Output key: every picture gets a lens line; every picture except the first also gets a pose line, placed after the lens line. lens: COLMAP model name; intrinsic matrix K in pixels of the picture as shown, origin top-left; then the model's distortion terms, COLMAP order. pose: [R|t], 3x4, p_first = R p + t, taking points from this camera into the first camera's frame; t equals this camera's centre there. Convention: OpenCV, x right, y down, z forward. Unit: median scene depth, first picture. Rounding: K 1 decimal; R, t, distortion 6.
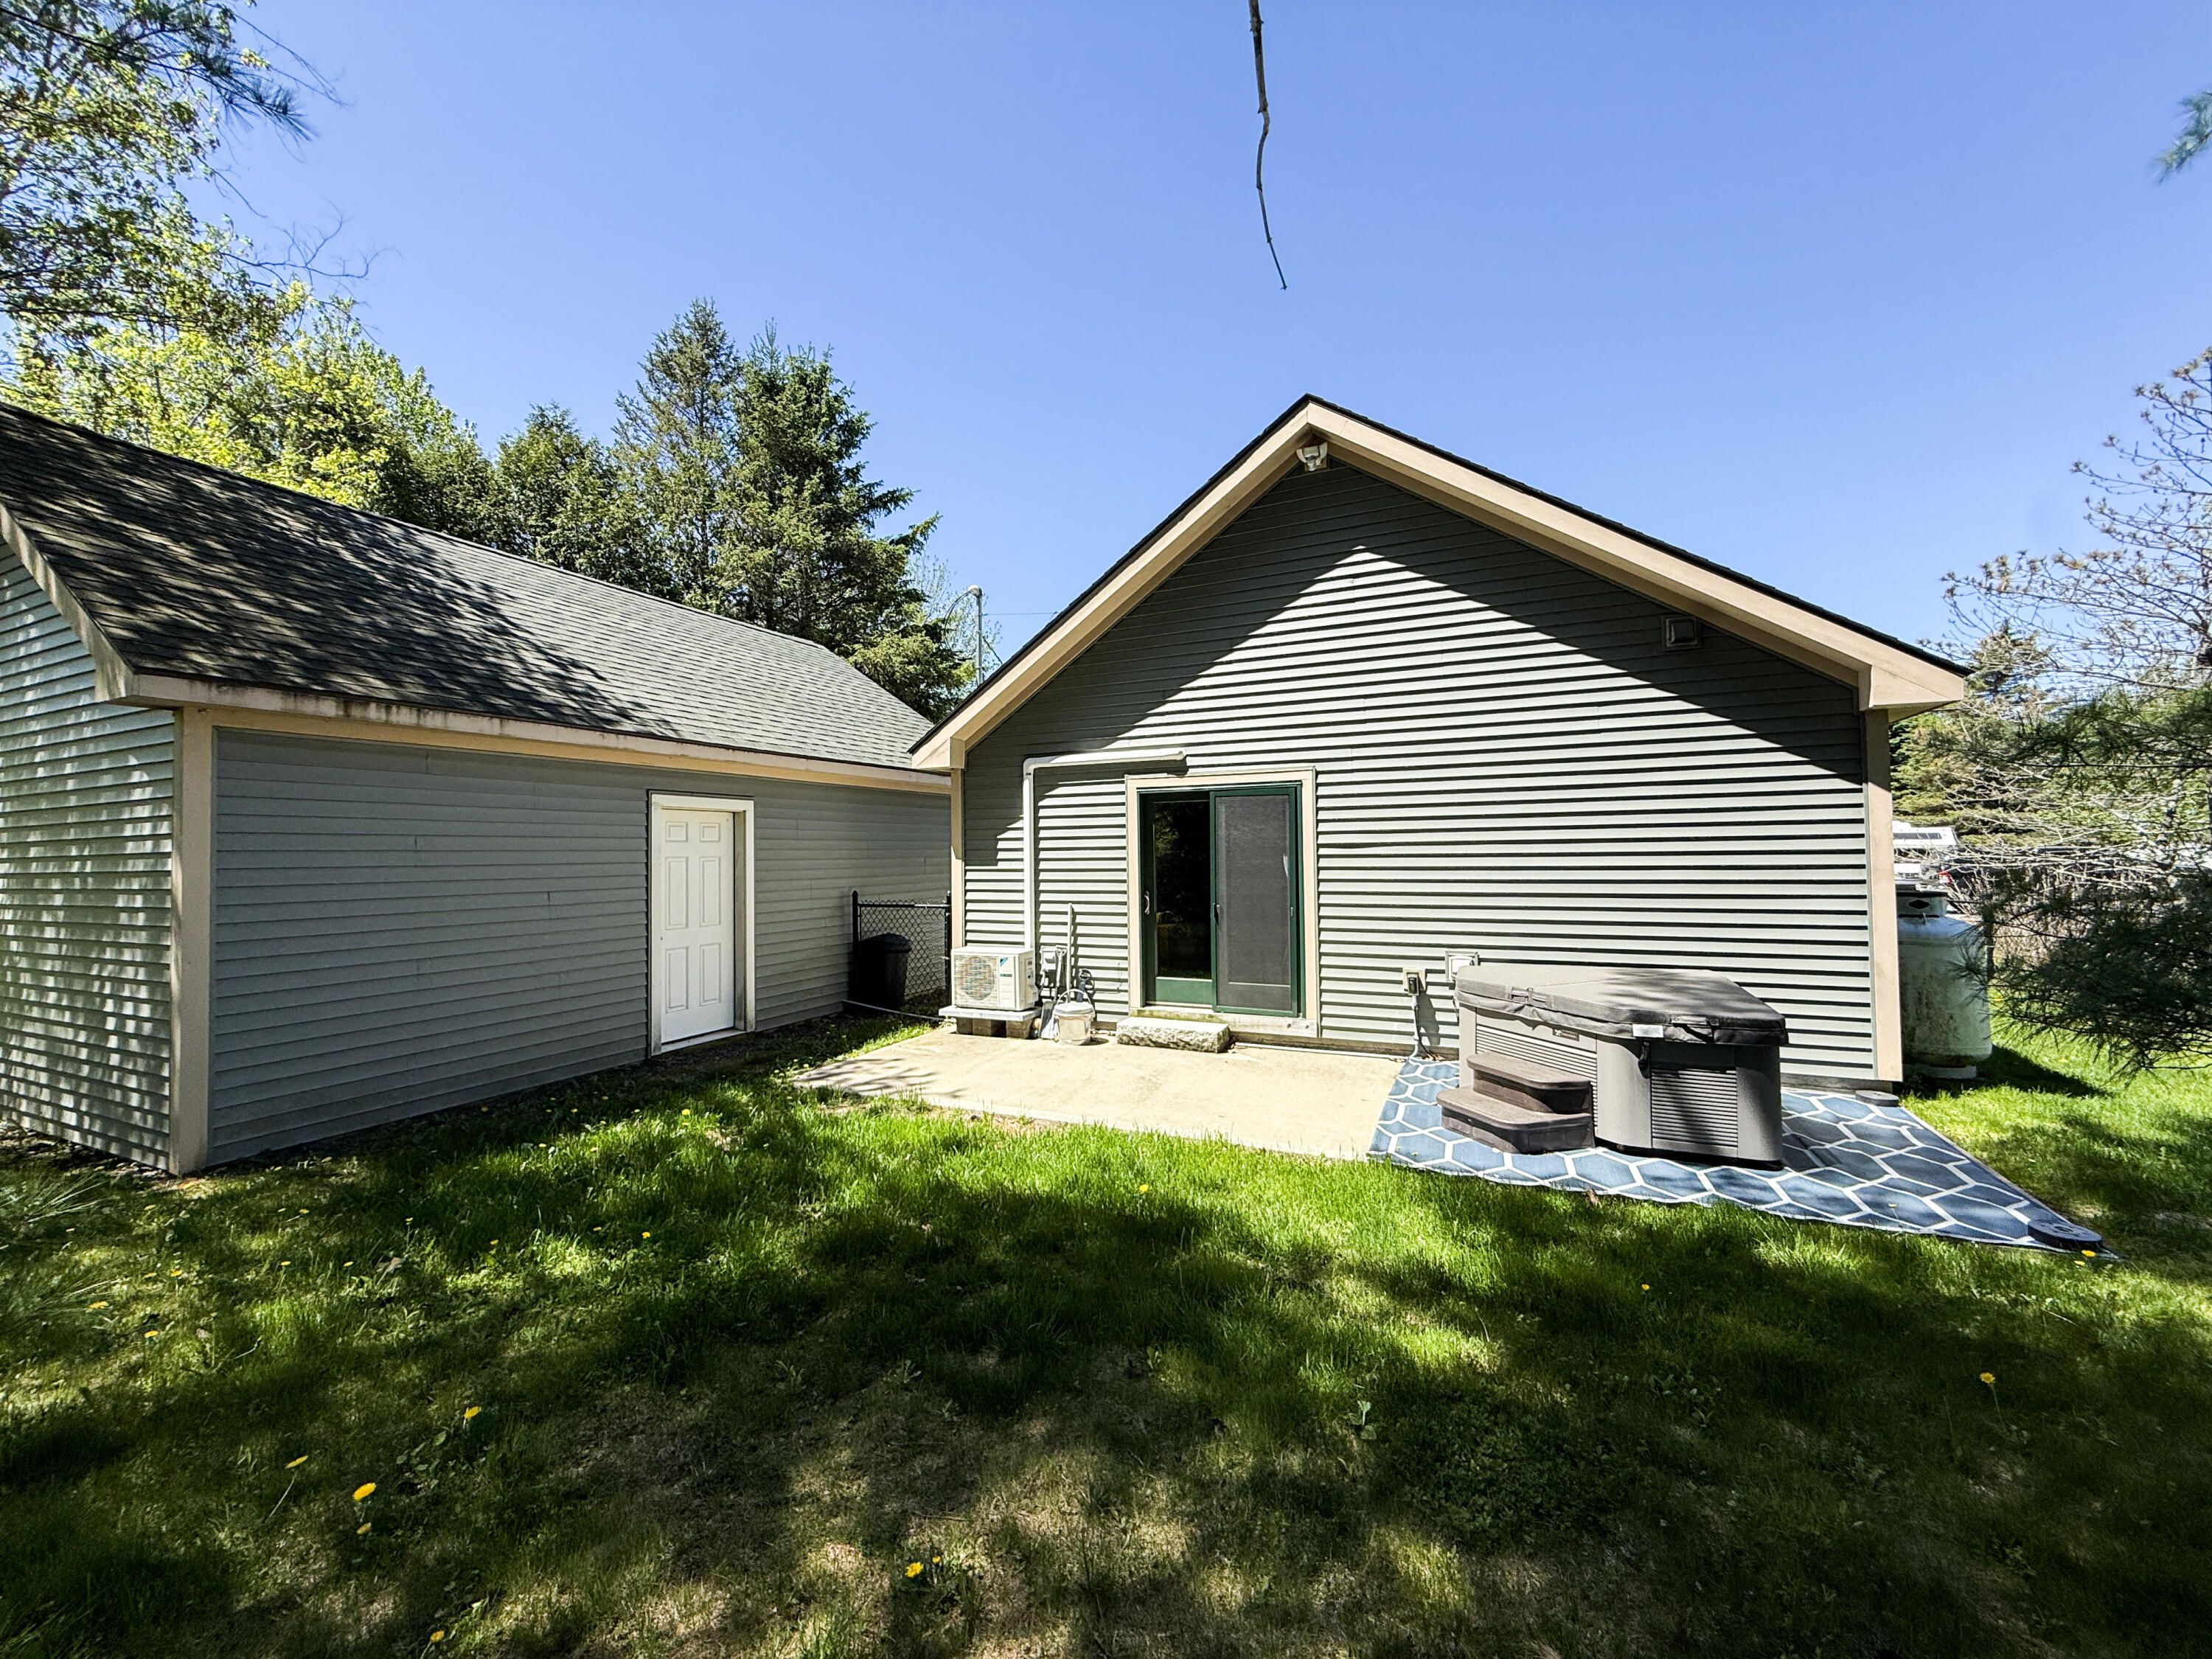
lens RADIAL K [[885.5, 0, 1101.3], [0, 885.5, 820.5], [0, 0, 1]] dist [-0.000939, -0.002138]
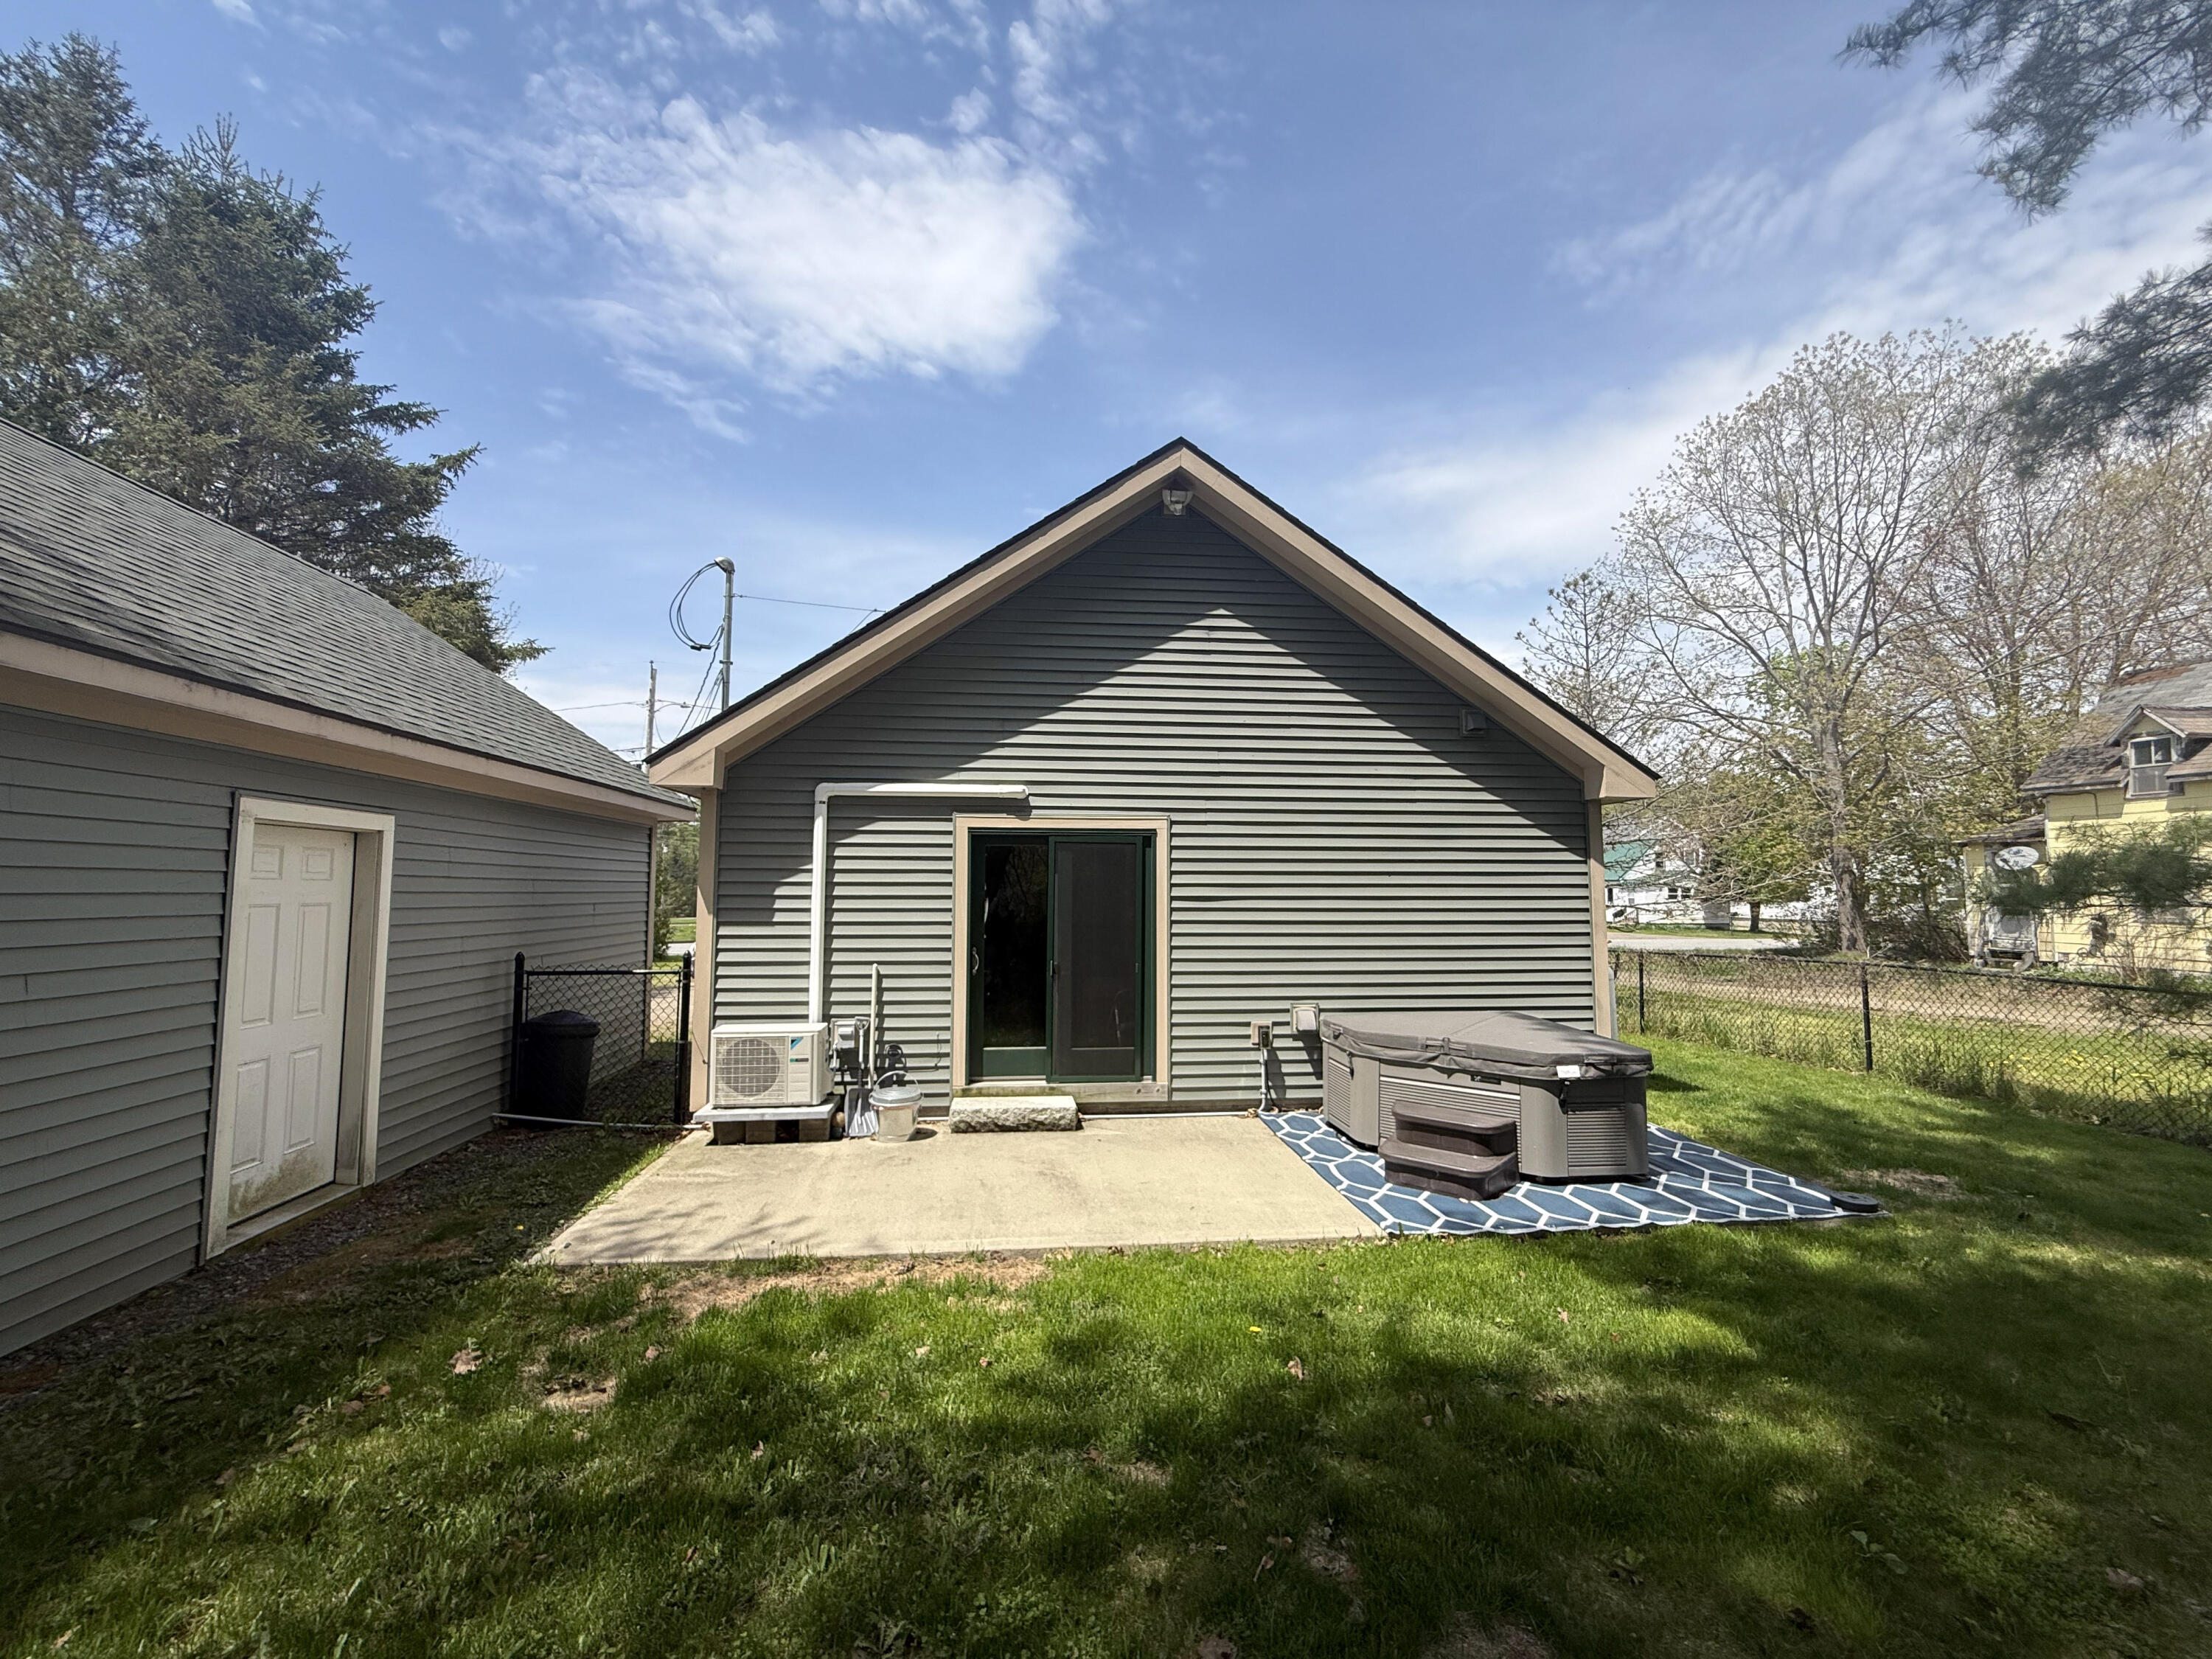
lens RADIAL K [[885.5, 0, 1102.5], [0, 885.5, 821.7], [0, 0, 1]] dist [-0.000939, -0.002138]
pose [[0.855208, 0.055012, 0.515357, -0.302019], [-0.033120, 0.998119, -0.051584, -0.002342], [-0.517225, 0.027046, 0.855422, 0.201291]]
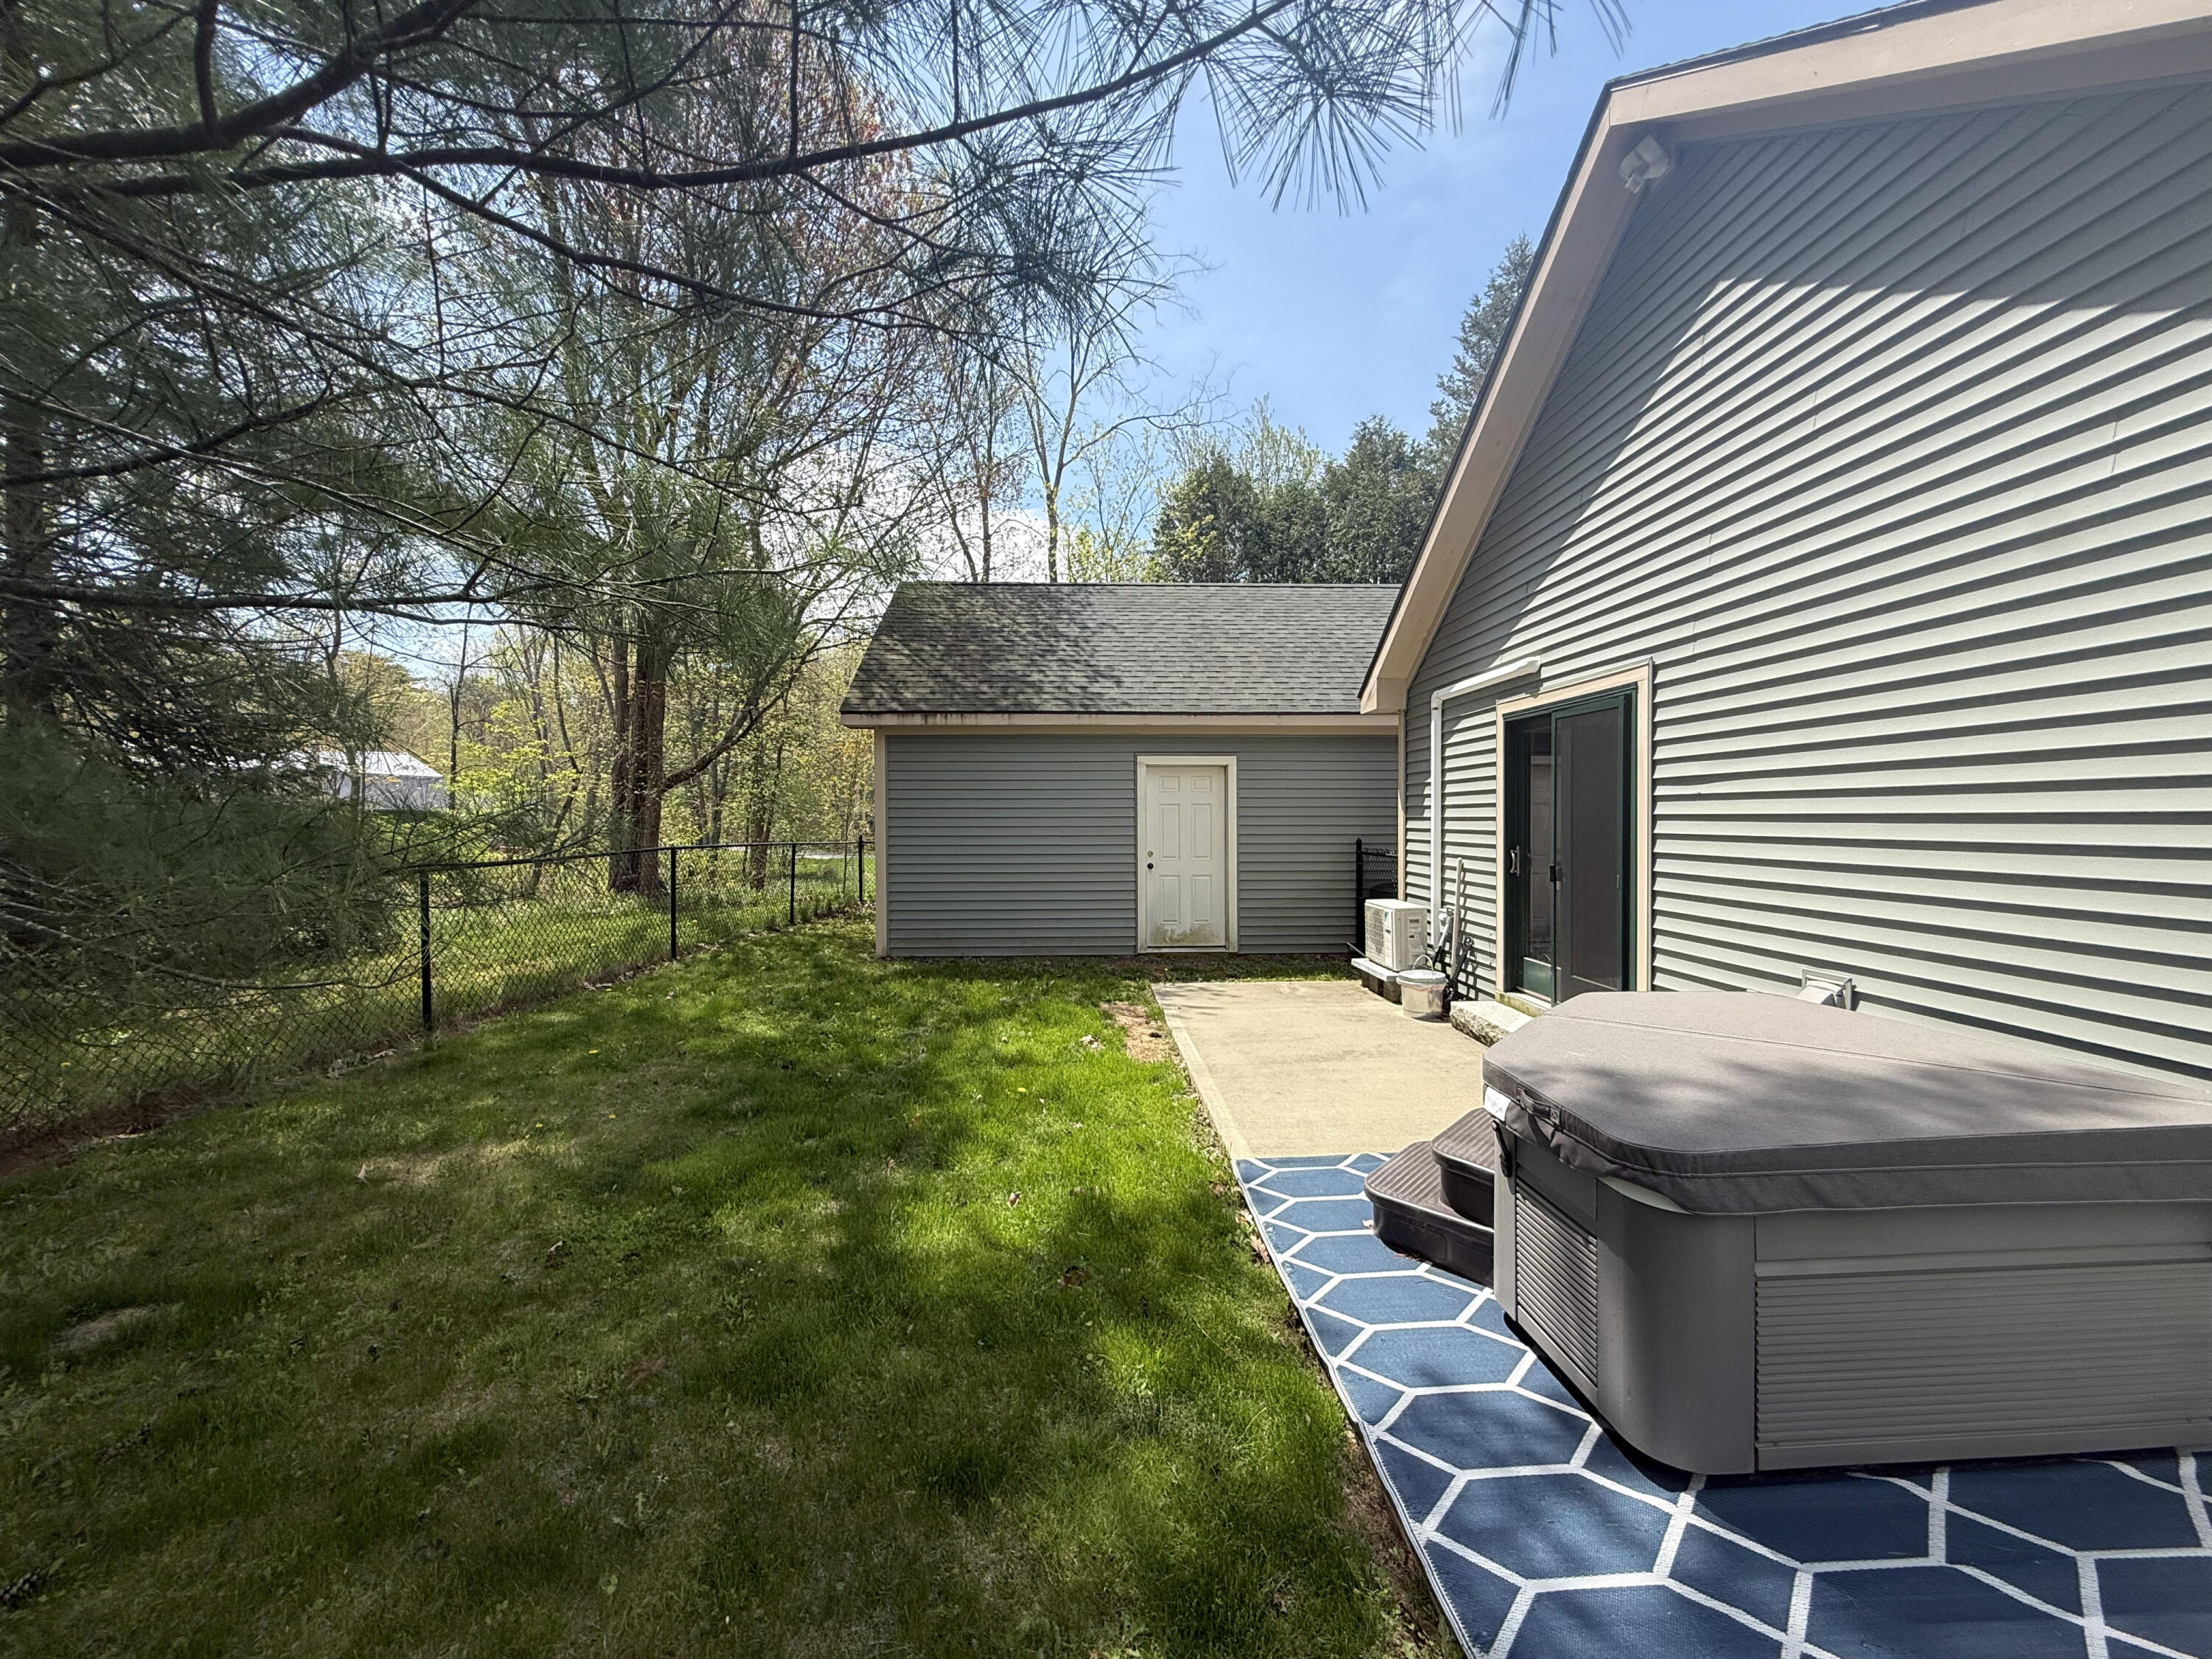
lens RADIAL K [[885.5, 0, 1089.3], [0, 885.5, 825.7], [0, 0, 1]] dist [-0.000939, -0.002138]
pose [[0.440976, 0.018751, -0.897323, 0.605326], [0.029747, 0.998927, 0.035493, 0.023712], [0.897026, -0.042344, 0.439945, 0.328848]]
